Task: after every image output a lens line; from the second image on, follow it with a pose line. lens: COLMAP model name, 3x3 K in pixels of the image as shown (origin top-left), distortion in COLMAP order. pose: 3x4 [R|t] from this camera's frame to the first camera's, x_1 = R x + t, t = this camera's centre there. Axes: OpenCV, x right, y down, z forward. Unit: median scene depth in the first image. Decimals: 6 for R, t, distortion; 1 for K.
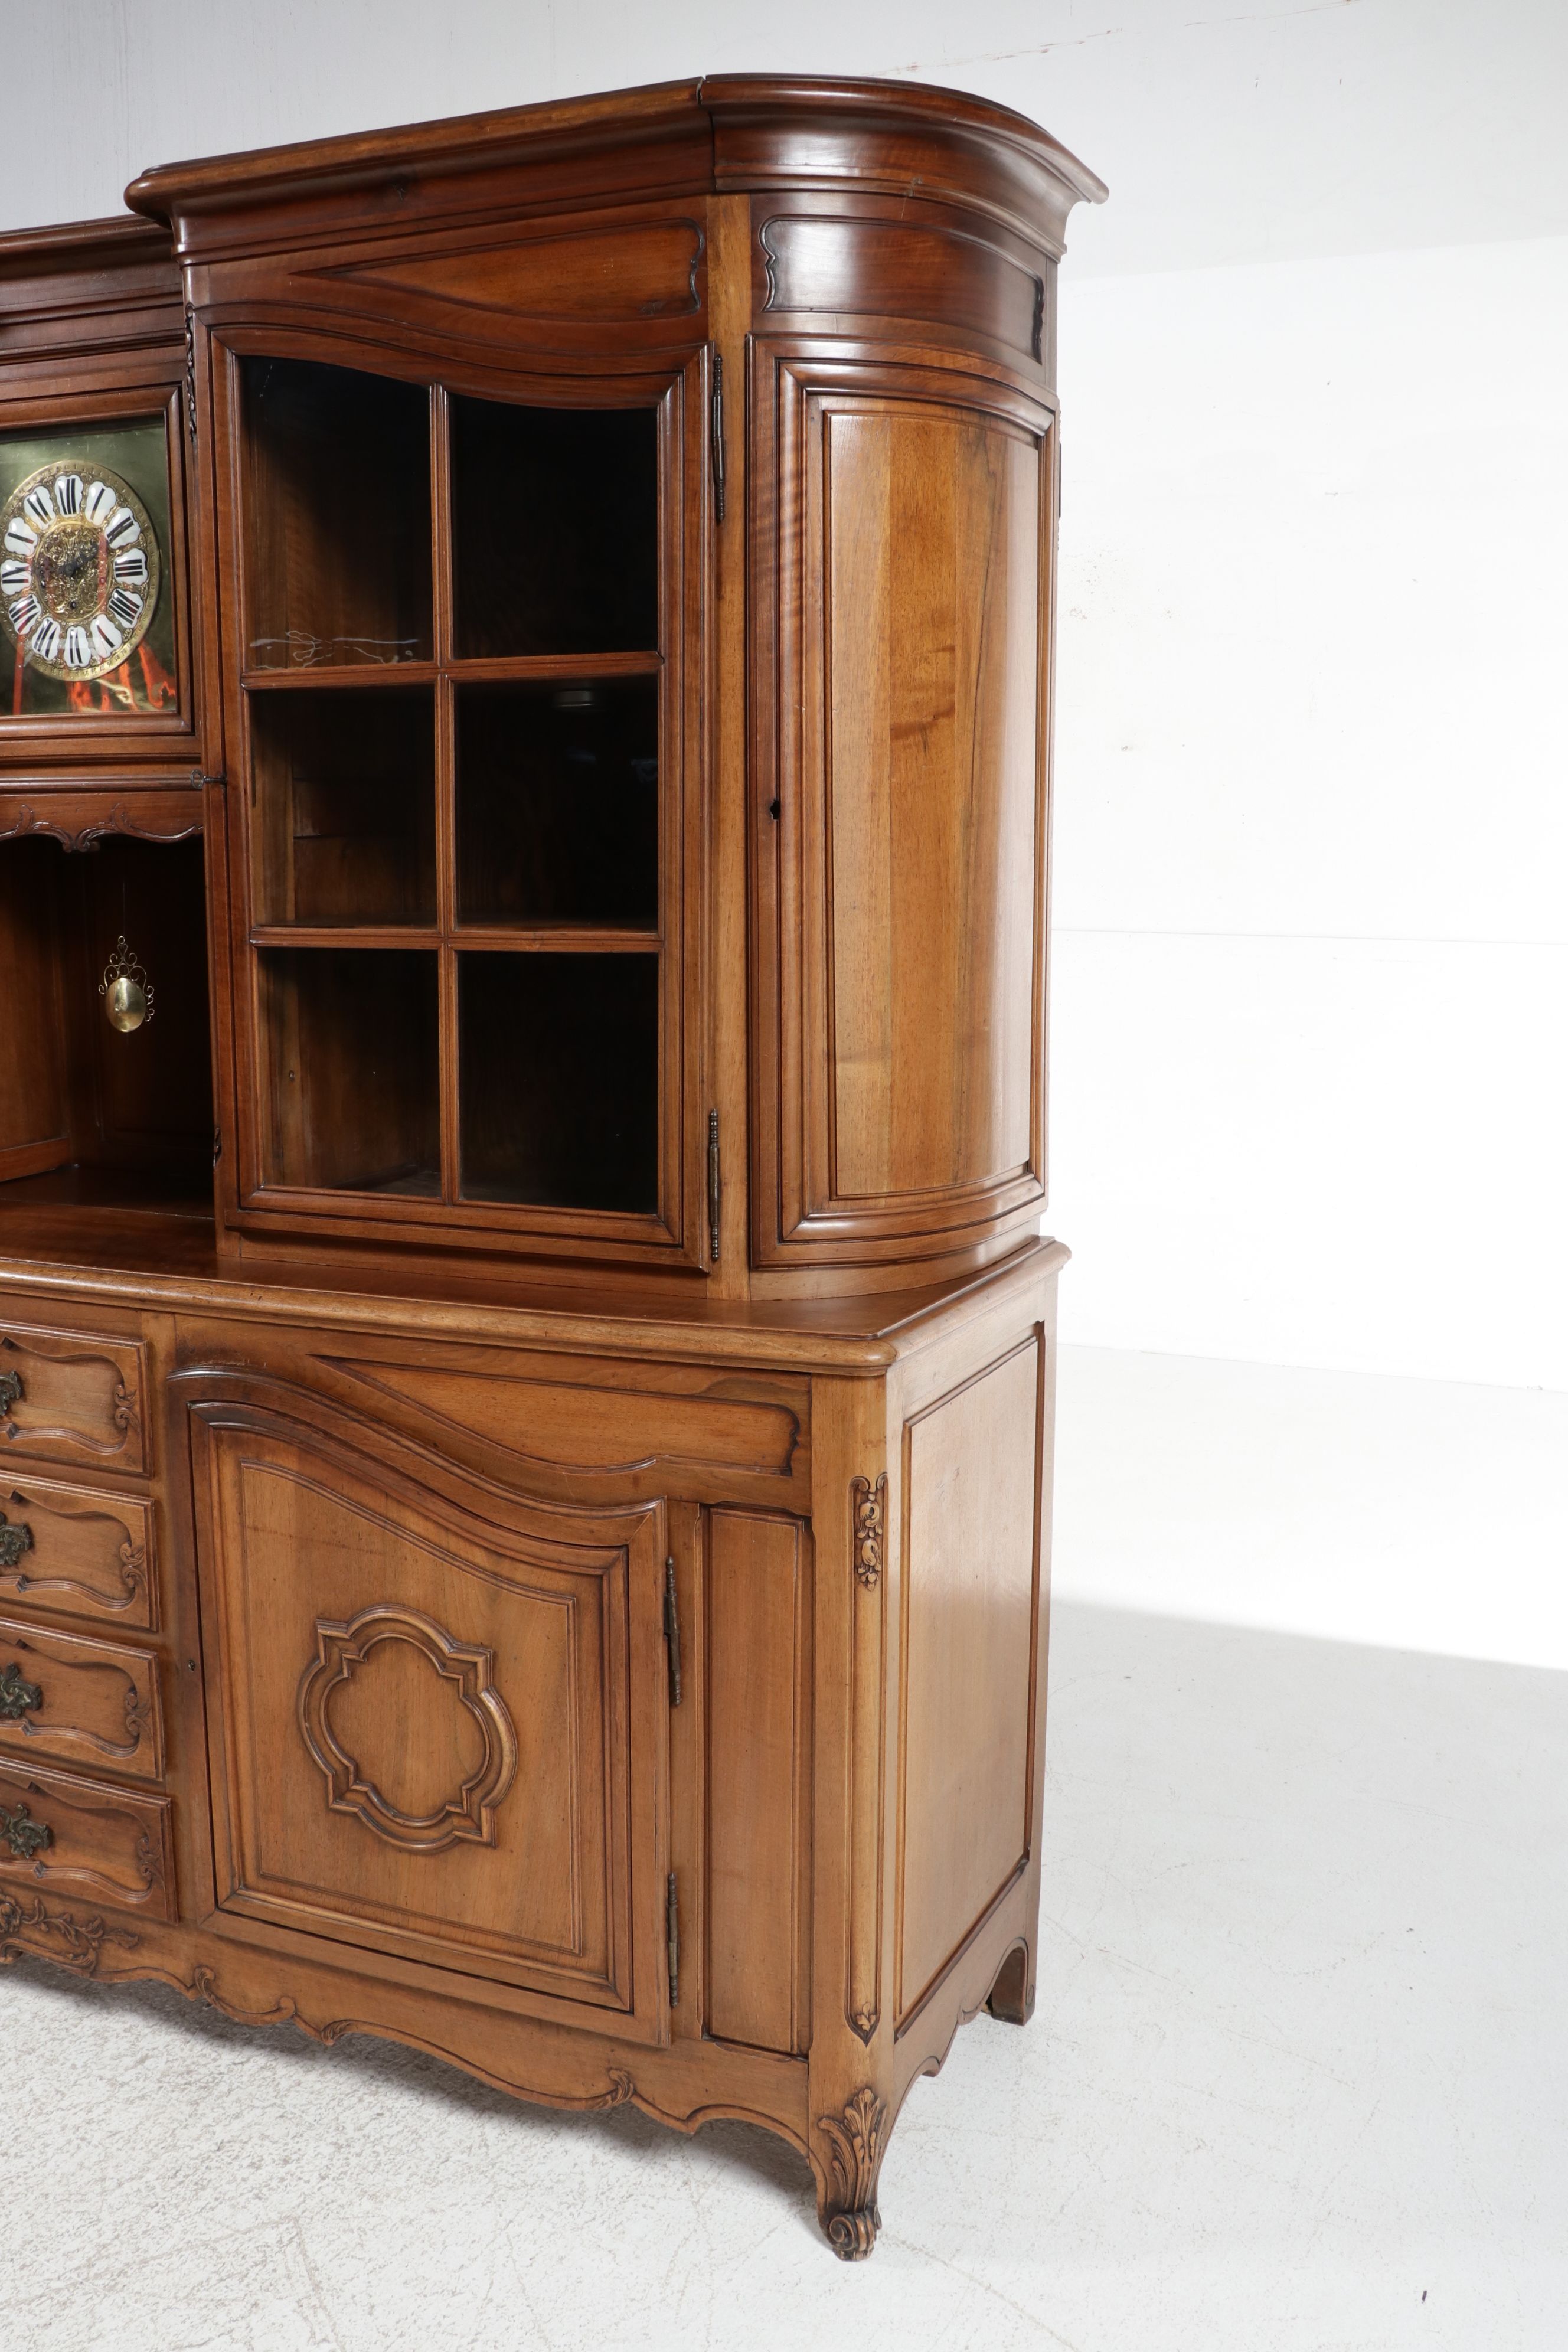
lens RADIAL K [[2191.4, 0, 785.4], [0, 2191.4, 1203.5], [0, 0, 1]] dist [-0.162010, 0.254425]
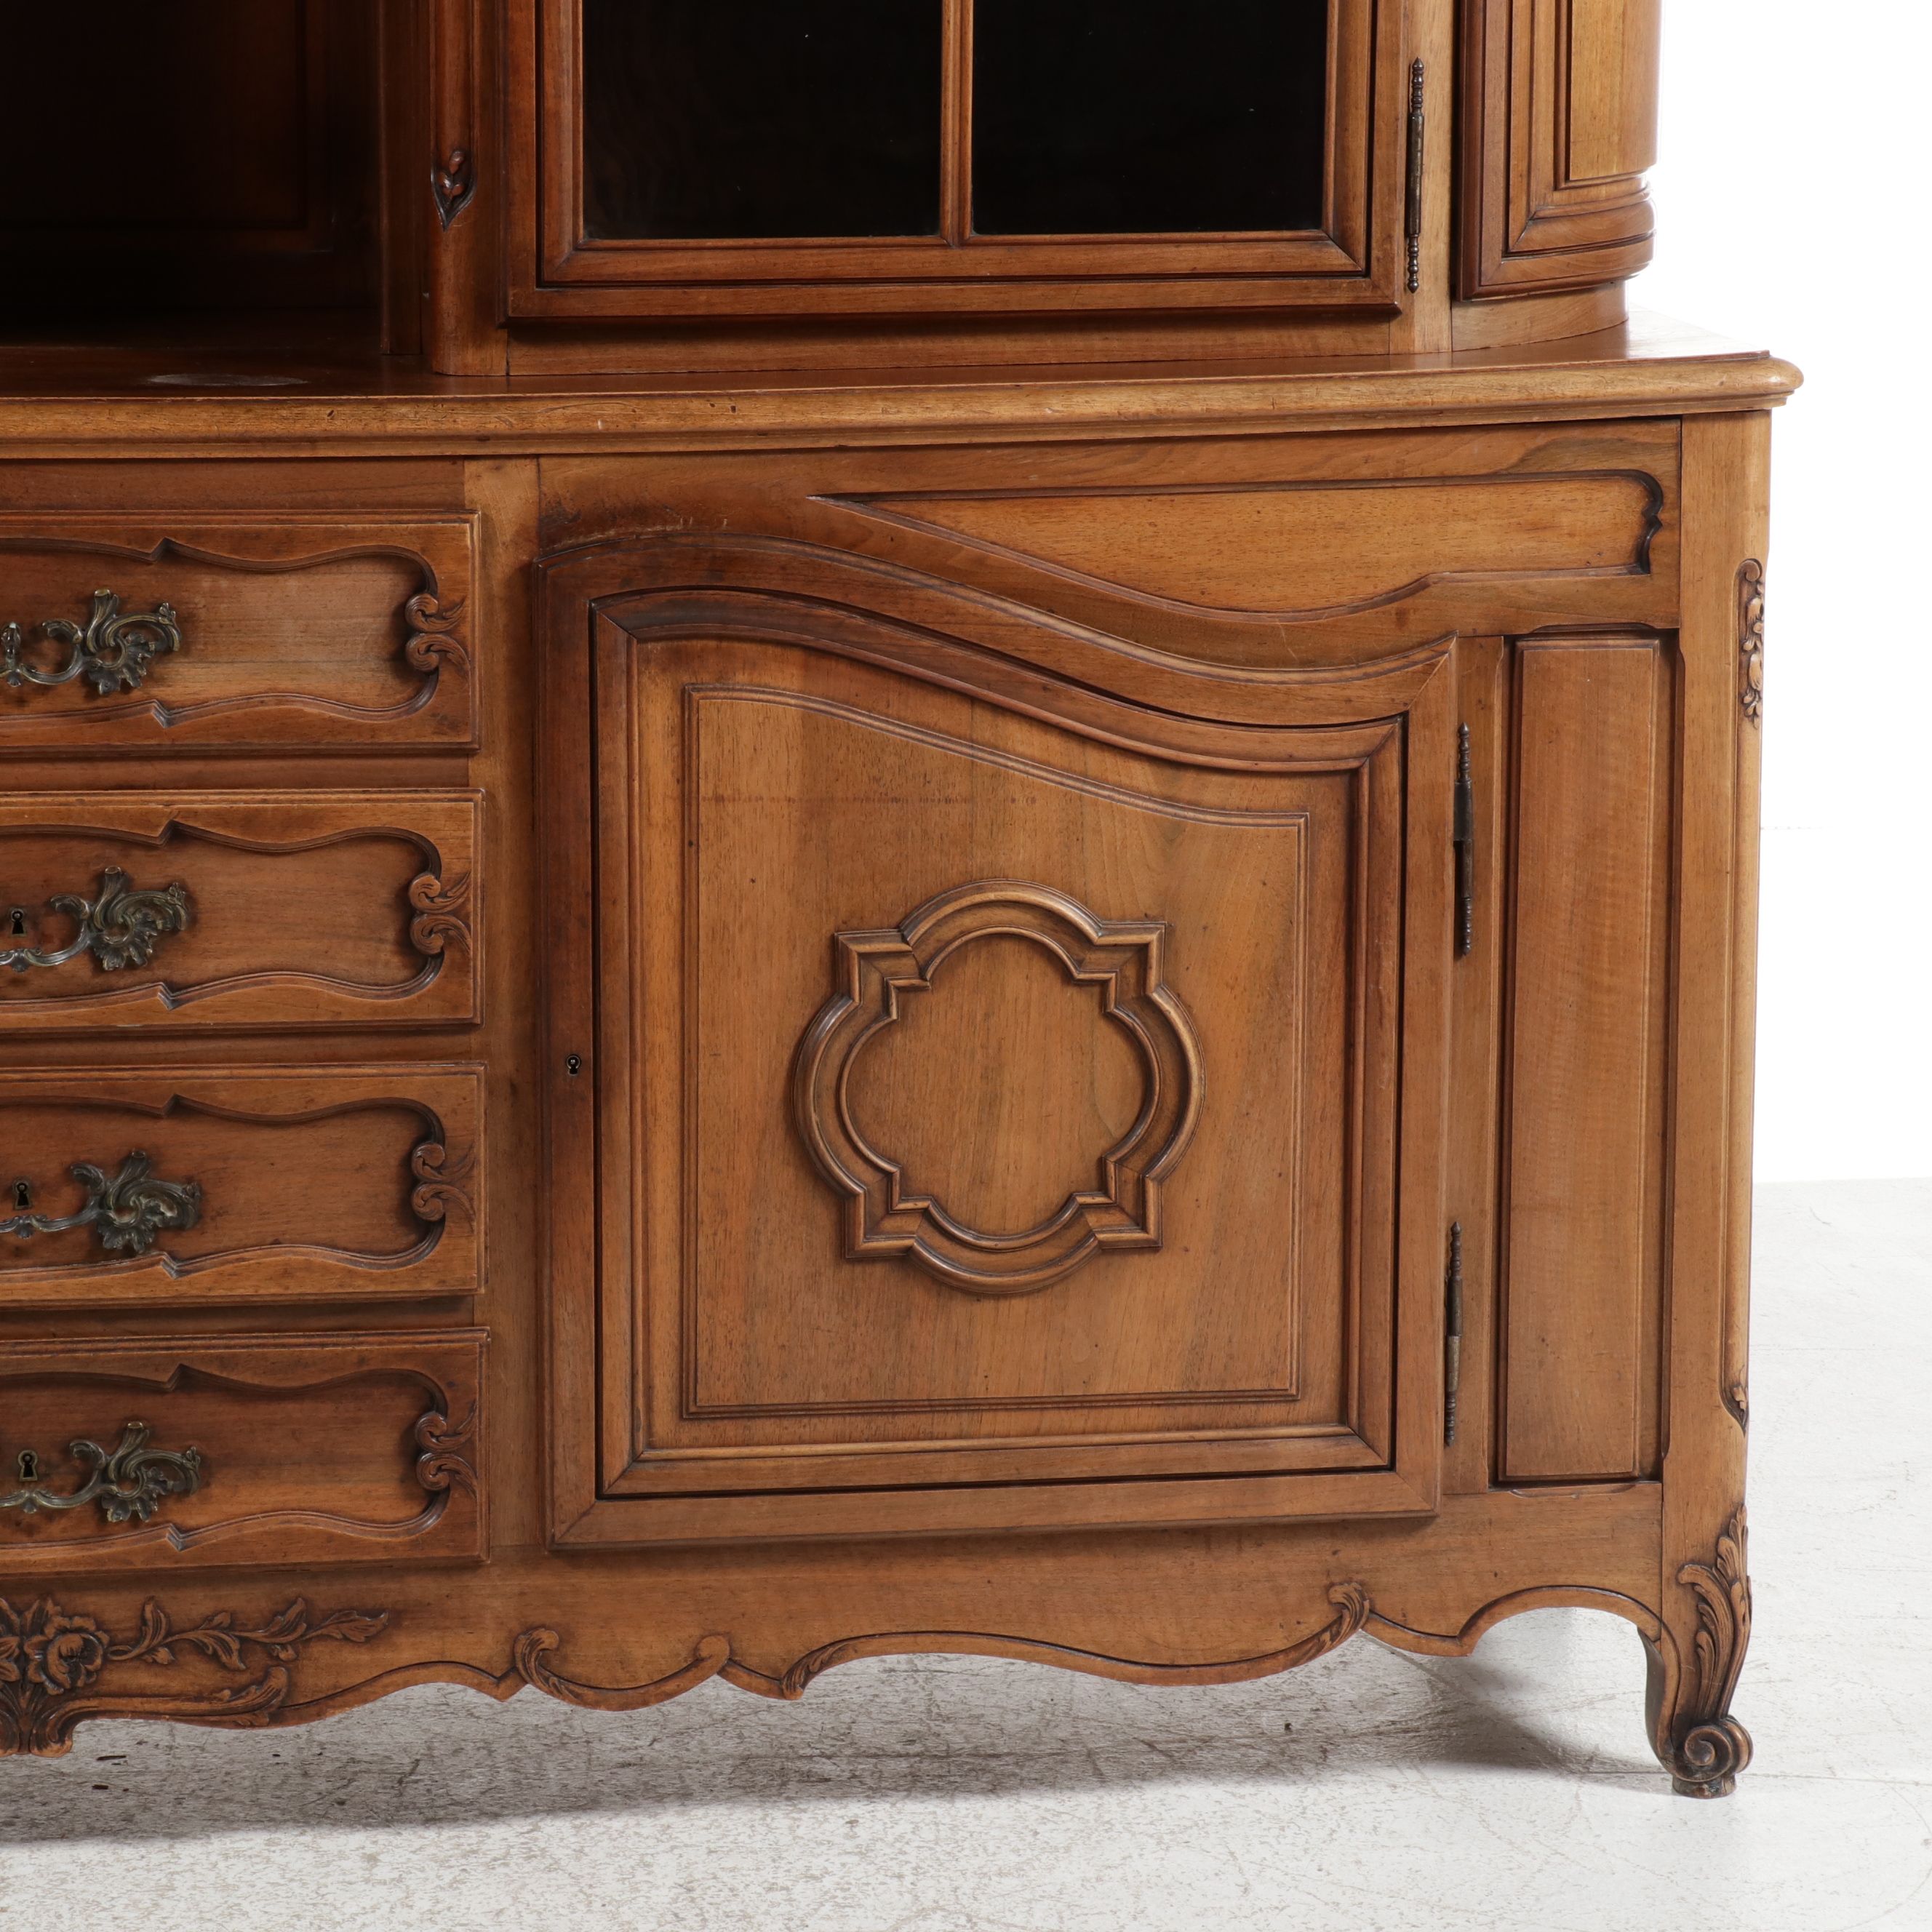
lens RADIAL K [[7933.8, 0, 987.0], [0, 7933.8, 974.7], [0, 0, 1]] dist [0.465114, 1.370429]
pose [[0.837849, -0.097383, 0.537146, -1.438209], [0.090933, 0.995110, 0.038571, 0.125406], [-0.538275, 0.016527, 0.842607, -0.947915]]
